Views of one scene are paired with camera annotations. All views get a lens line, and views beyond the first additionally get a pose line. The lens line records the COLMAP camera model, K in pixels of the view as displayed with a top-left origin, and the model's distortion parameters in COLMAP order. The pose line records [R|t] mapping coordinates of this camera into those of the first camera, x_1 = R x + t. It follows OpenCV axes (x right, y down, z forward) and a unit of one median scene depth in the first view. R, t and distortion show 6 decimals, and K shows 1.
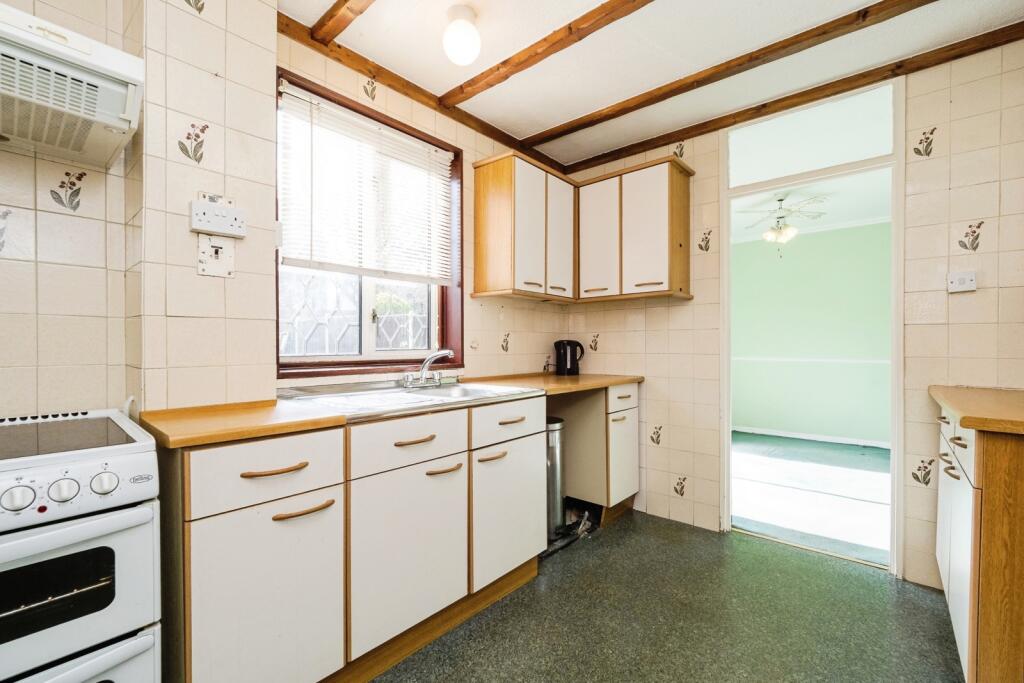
lens RADIAL K [[439.4, 0, 517.4], [0, 439.4, 340.5], [0, 0, 1]] dist [-0.002067, -0.000169]
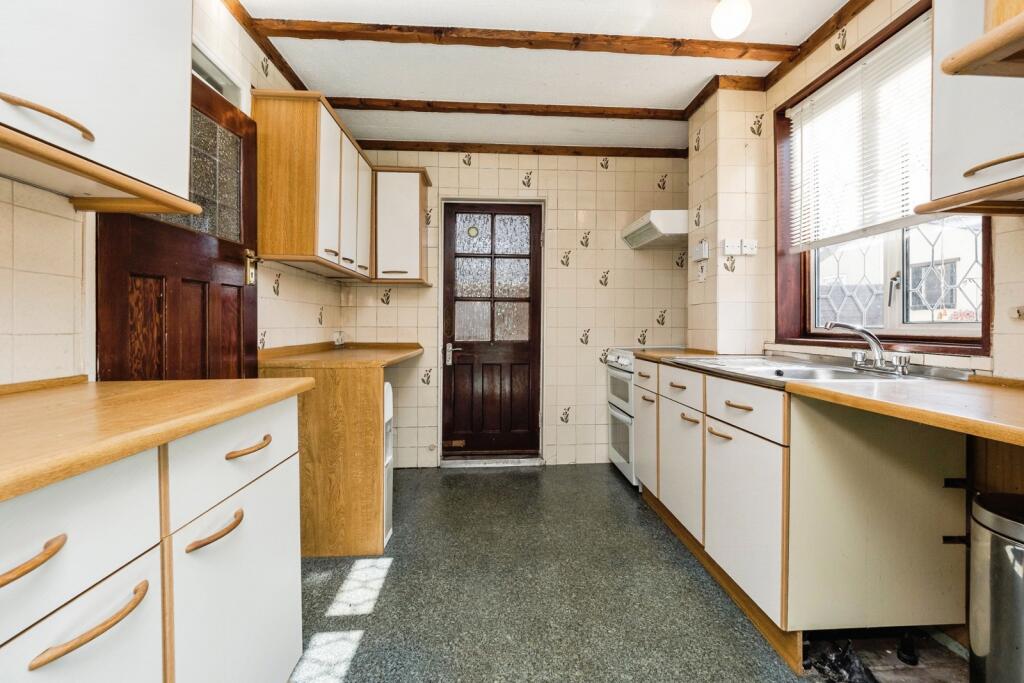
lens RADIAL K [[439.4, 0, 517.2], [0, 439.4, 338.7], [0, 0, 1]] dist [-0.002067, -0.000169]
pose [[-0.725410, 0.001956, -0.688314, 0.942881], [-0.002304, 0.999983, 0.005270, 0.058058], [0.688313, 0.005409, -0.725394, 1.436609]]
